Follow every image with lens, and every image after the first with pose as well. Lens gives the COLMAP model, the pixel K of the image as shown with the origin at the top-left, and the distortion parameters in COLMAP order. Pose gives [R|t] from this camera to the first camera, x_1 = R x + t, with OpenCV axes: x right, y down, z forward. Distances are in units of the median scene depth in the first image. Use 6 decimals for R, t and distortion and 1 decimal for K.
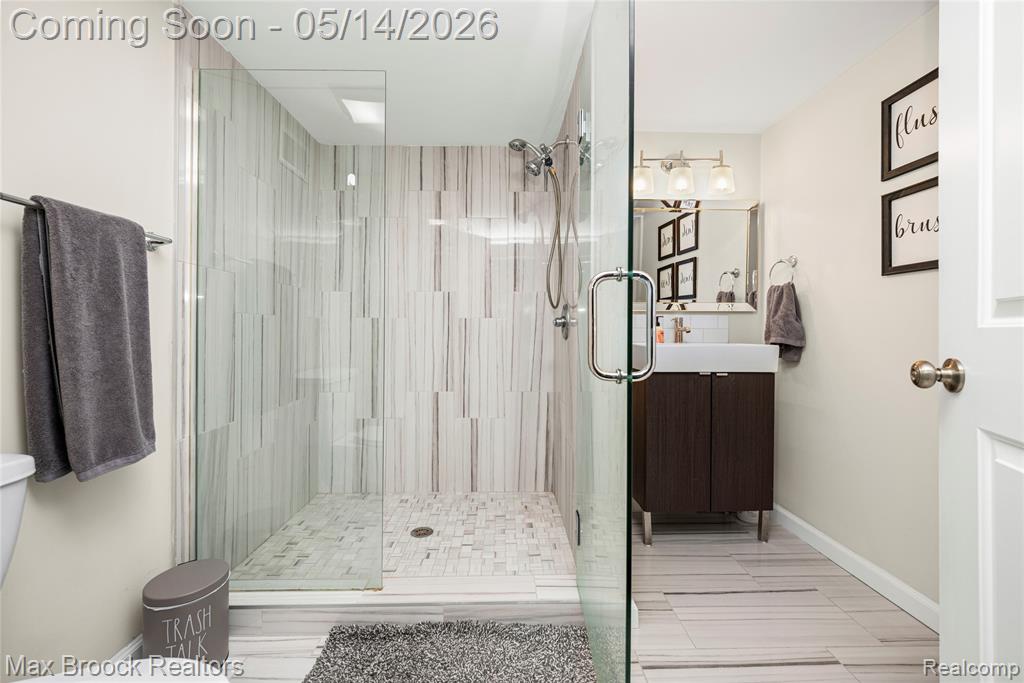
lens RADIAL K [[425.2, 0, 512.5], [0, 425.2, 336.5], [0, 0, 1]] dist [-0.003097, -0.000190]
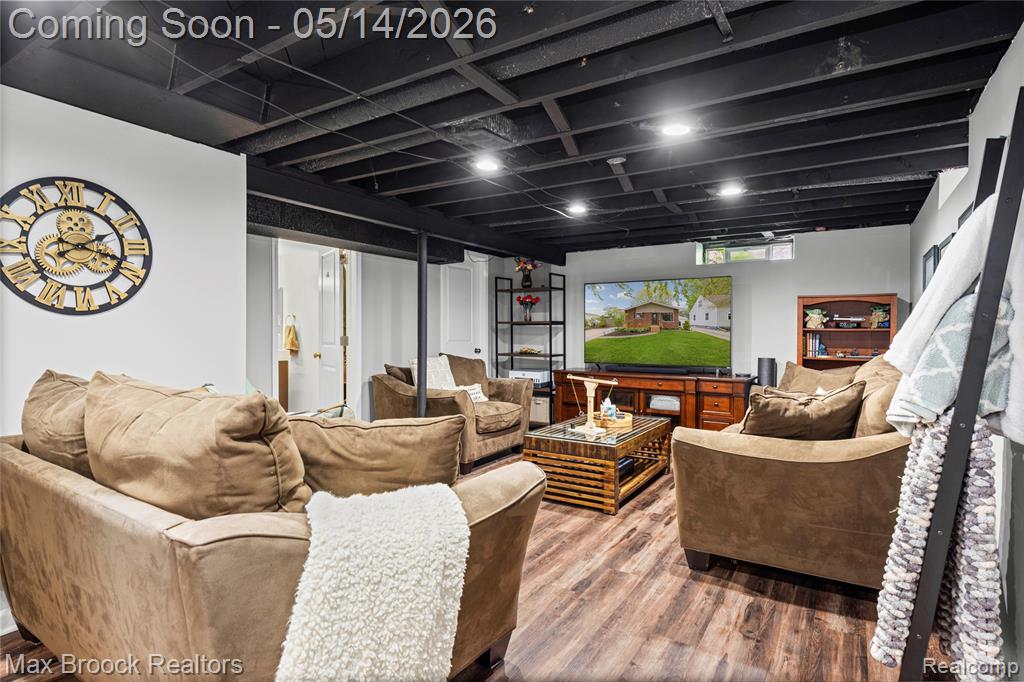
lens RADIAL K [[539.3, 0, 510.9], [0, 539.3, 341.9], [0, 0, 1]] dist [-0.000110, -0.000005]
pose [[0.548667, -0.012478, 0.835948, -1.350875], [0.002939, 0.999911, 0.012997, -0.067304], [-0.836036, -0.004674, 0.548655, -1.883252]]
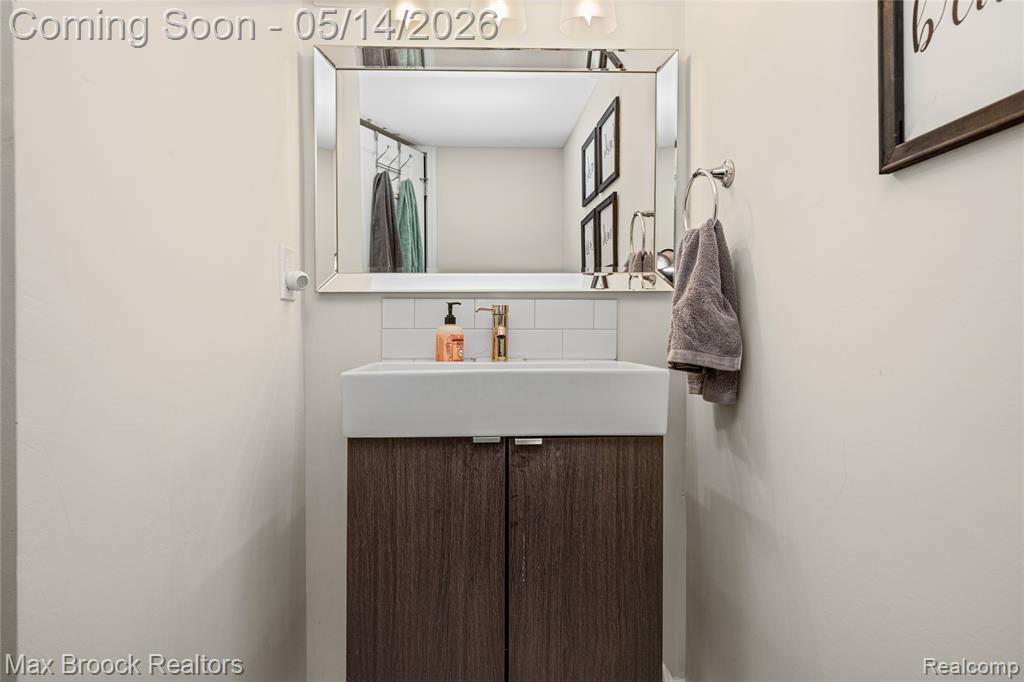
lens RADIAL K [[585.3, 0, 511.7], [0, 585.3, 344.6], [0, 0, 1]] dist [0.001926, -0.003077]
pose [[0.999981, -0.005985, -0.001618, 0.460697], [0.005995, 0.999961, 0.006430, -0.007479], [0.001580, -0.006440, 0.999978, 0.422445]]
